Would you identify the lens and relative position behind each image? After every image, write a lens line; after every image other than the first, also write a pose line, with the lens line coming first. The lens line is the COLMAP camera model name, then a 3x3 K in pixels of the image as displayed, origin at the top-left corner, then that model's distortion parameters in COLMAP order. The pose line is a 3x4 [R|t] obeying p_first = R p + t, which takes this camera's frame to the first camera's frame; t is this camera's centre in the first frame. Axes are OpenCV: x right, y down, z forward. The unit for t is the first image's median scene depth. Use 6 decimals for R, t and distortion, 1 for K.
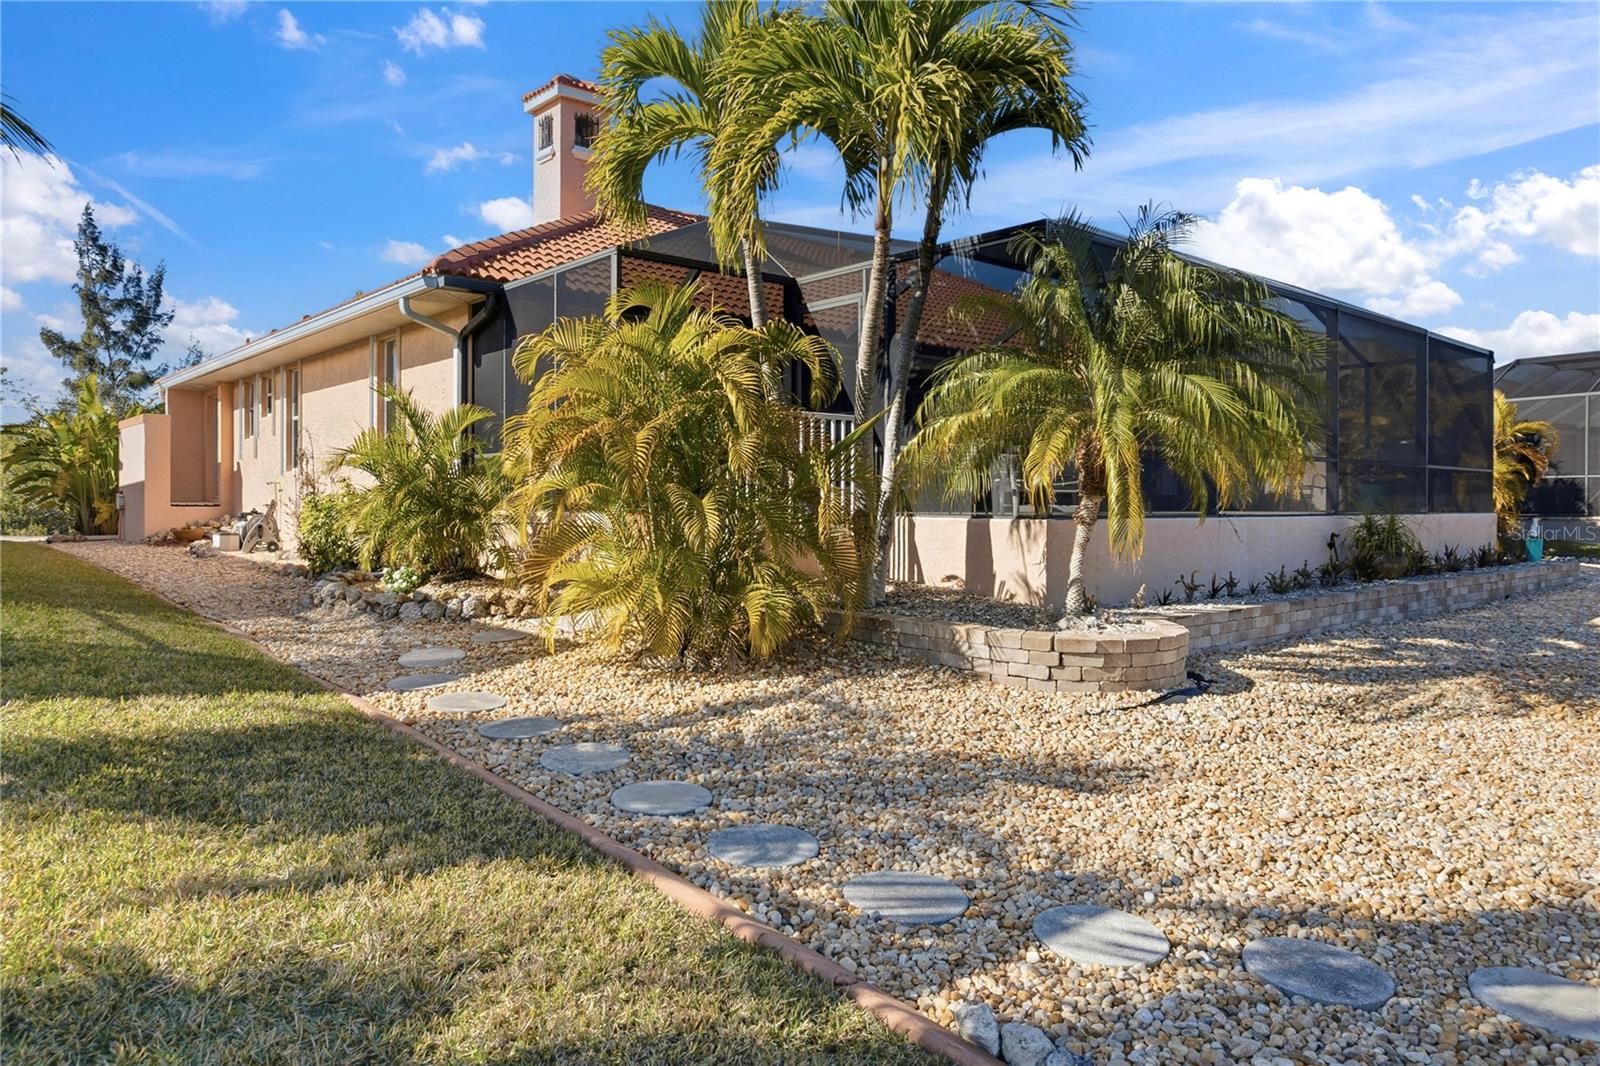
lens RADIAL K [[1104.8, 0, 796.7], [0, 1104.8, 527.1], [0, 0, 1]] dist [-0.001307, -0.011383]
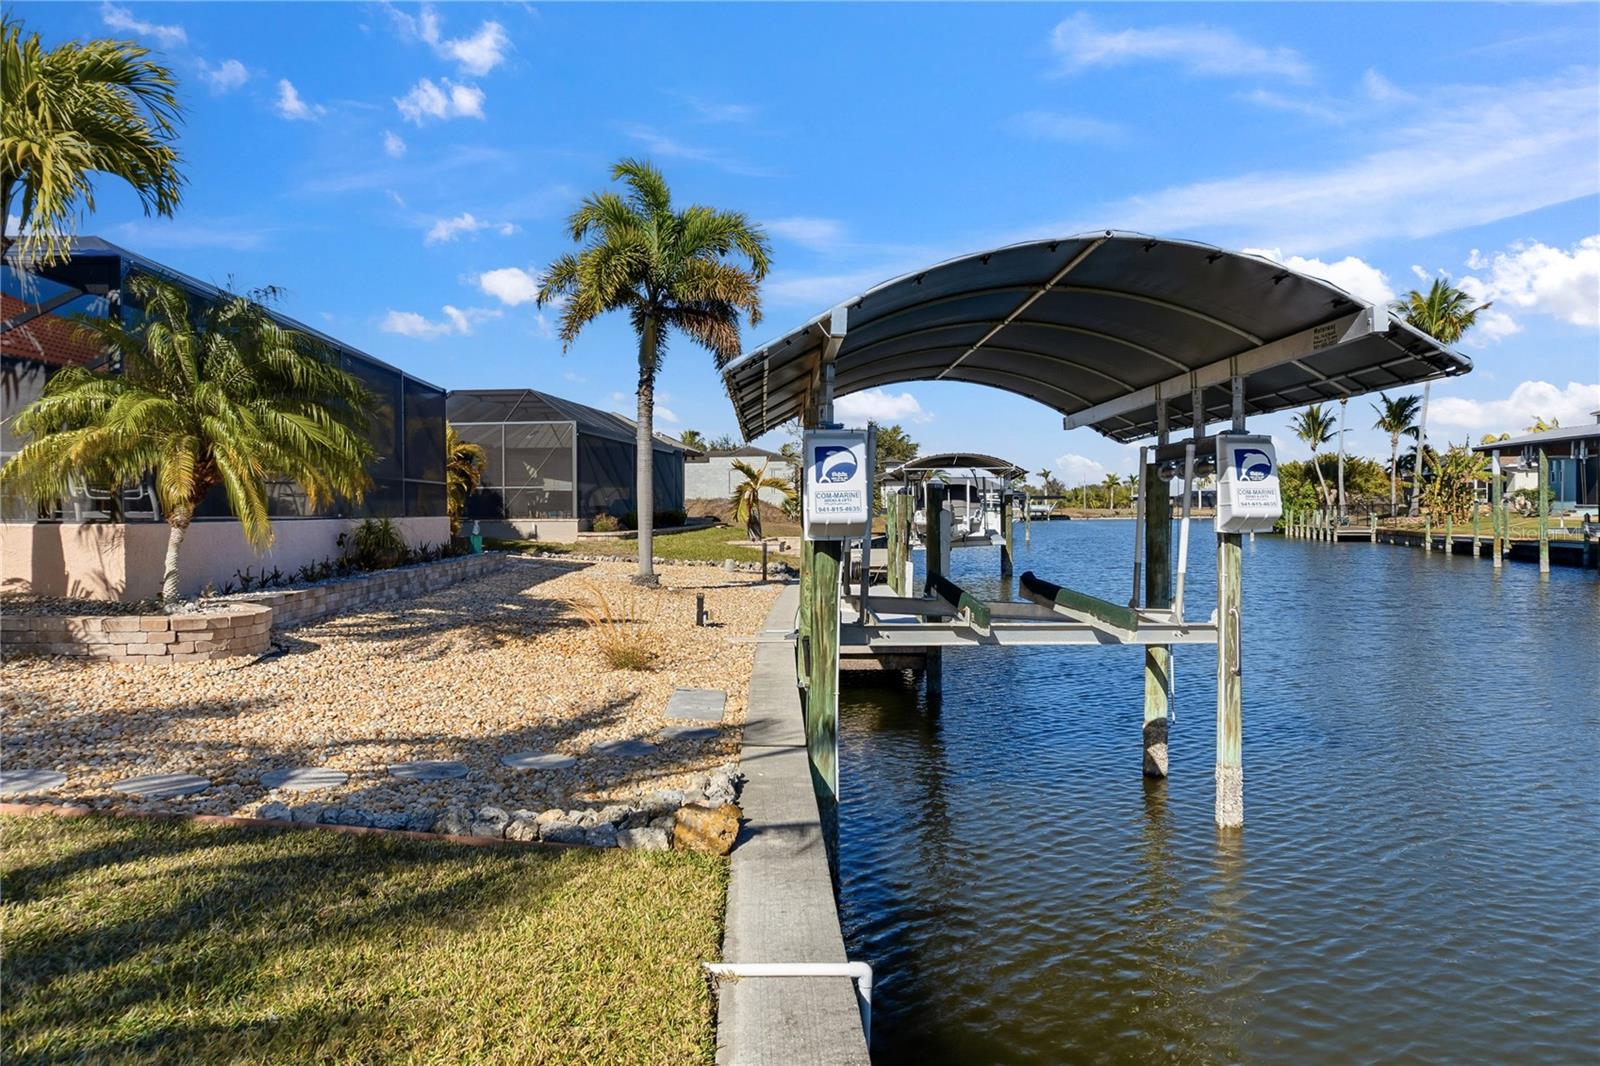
lens RADIAL K [[1104.8, 0, 797.8], [0, 1104.8, 530.4], [0, 0, 1]] dist [-0.001307, -0.011383]
pose [[0.628795, -0.014069, 0.777444, -0.217703], [0.015333, 0.999866, 0.005693, 0.004369], [-0.777420, 0.008341, 0.628927, -0.240884]]
